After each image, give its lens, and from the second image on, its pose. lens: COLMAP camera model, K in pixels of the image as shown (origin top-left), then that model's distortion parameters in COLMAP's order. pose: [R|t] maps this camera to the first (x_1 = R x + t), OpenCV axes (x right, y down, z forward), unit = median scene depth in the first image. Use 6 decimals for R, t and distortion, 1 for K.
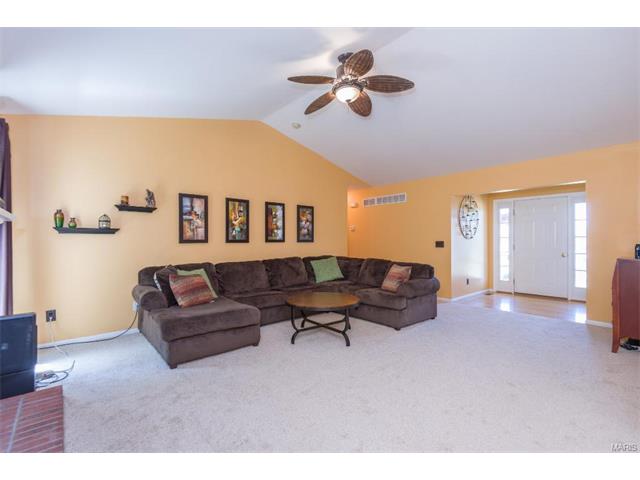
lens RADIAL K [[298.1, 0, 318.7], [0, 298.1, 237.7], [0, 0, 1]] dist [0.026263, -0.012443]
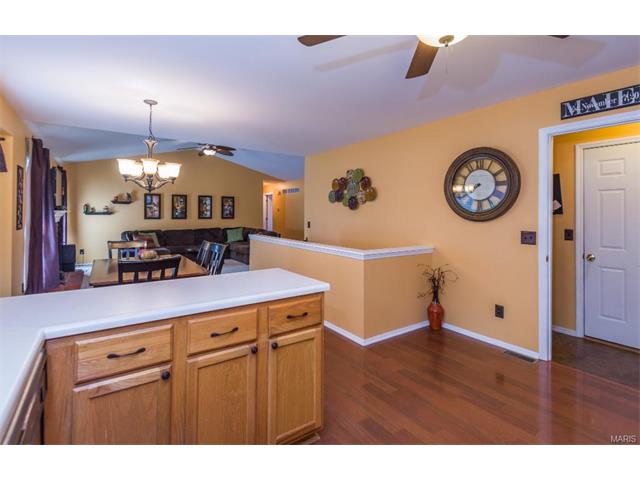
lens RADIAL K [[298.1, 0, 305.0], [0, 298.1, 209.6], [0, 0, 1]] dist [0.026263, -0.012443]
pose [[0.989145, 0.002501, -0.146922, 0.737527], [-0.004077, 0.999937, -0.010425, -0.024198], [0.146887, 0.010911, 0.989093, -0.669912]]
